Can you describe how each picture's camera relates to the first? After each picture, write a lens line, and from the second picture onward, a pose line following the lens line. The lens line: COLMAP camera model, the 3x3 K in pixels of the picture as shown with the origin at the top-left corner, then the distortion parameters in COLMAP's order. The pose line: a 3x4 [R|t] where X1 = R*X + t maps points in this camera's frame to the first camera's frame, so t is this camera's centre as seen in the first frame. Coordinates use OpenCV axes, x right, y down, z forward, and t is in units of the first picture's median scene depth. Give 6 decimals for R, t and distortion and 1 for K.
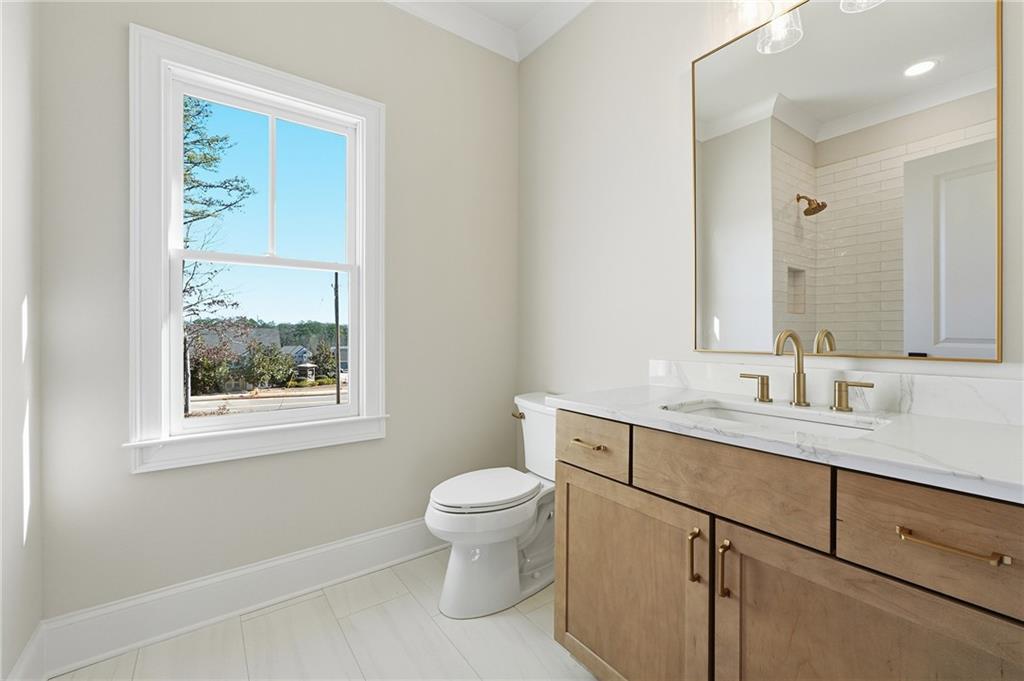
lens RADIAL K [[419.1, 0, 515.8], [0, 419.1, 330.5], [0, 0, 1]] dist [-0.012238, -0.000088]
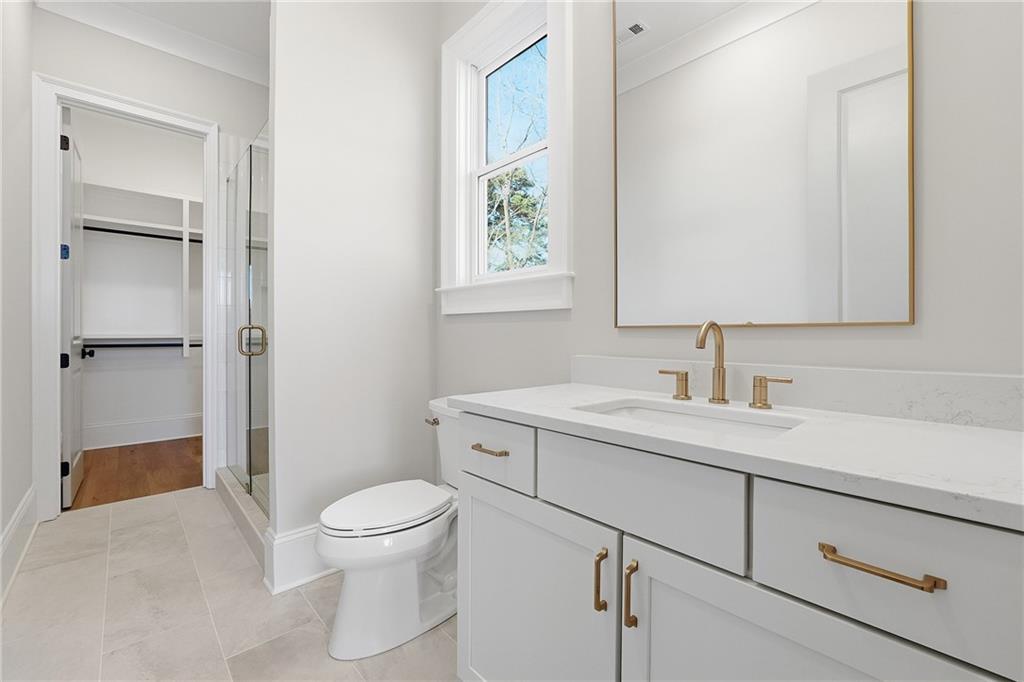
lens RADIAL K [[432.7, 0, 517.1], [0, 432.7, 337.9], [0, 0, 1]] dist [-0.011701, 0.000820]
pose [[0.989537, 0.006191, 0.144145, 0.108677], [-0.007318, 0.999947, 0.007289, 0.034741], [-0.144092, -0.008267, 0.989530, 0.130455]]
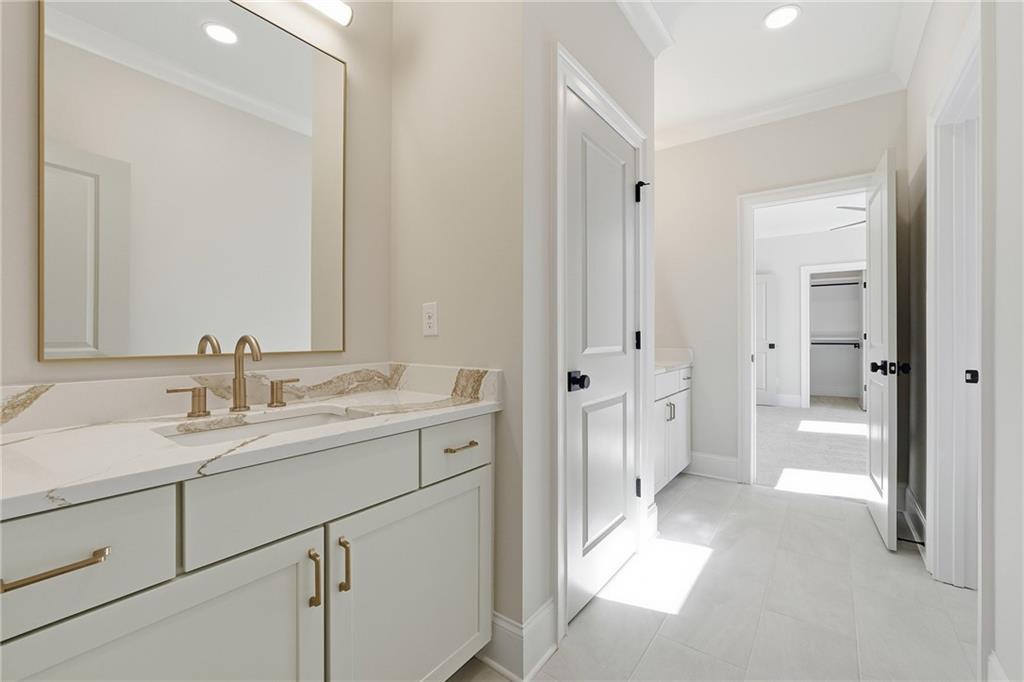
lens RADIAL K [[432.7, 0, 517.1], [0, 432.7, 337.9], [0, 0, 1]] dist [-0.011701, 0.000820]
pose [[-0.307743, 0.000338, 0.951470, -0.503448], [-0.003378, 0.999993, -0.001448, 0.007724], [-0.951464, -0.003660, -0.307740, 0.715719]]
